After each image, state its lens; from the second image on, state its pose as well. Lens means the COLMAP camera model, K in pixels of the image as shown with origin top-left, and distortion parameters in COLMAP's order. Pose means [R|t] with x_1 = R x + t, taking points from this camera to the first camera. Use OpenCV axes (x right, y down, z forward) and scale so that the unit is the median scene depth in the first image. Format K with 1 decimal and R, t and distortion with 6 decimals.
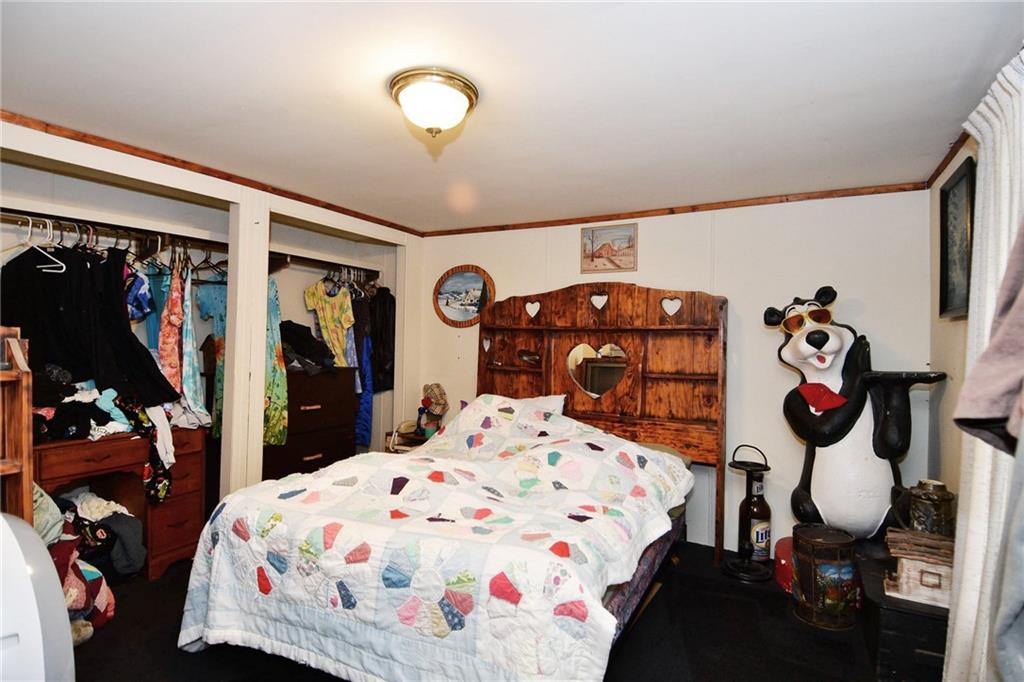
lens RADIAL K [[533.5, 0, 512.2], [0, 533.5, 338.0], [0, 0, 1]] dist [0.029993, -0.038185]
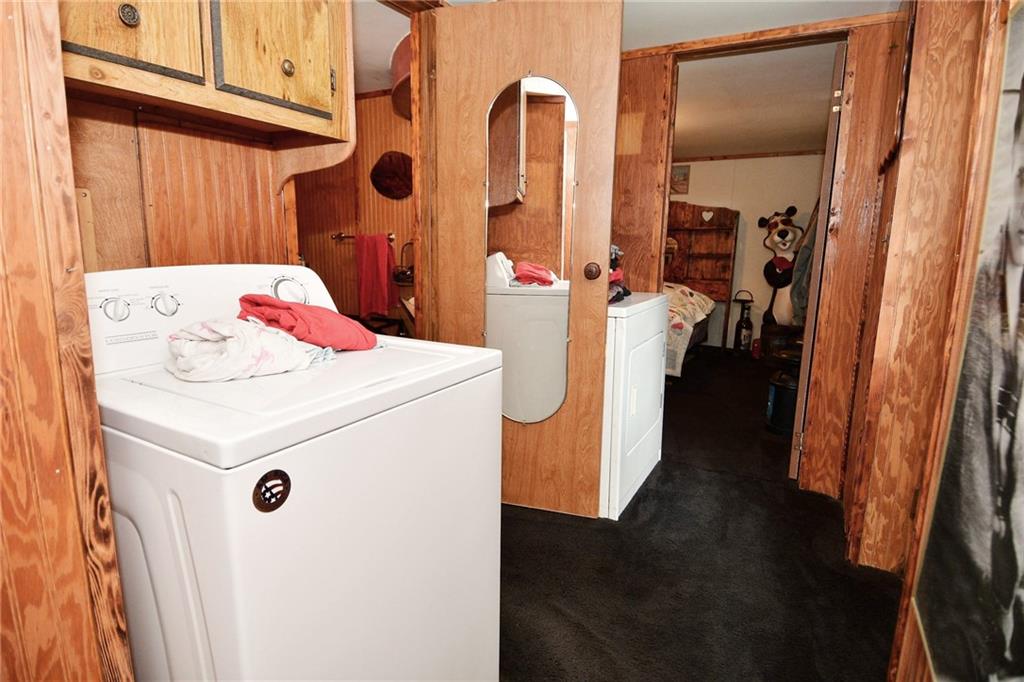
lens RADIAL K [[533.5, 0, 508.2], [0, 533.5, 344.1], [0, 0, 1]] dist [0.029993, -0.038185]
pose [[0.999926, 0.004690, -0.011258, -0.374087], [-0.002430, 0.981214, 0.192906, 0.018364], [0.011951, -0.192865, 0.981153, -0.912041]]
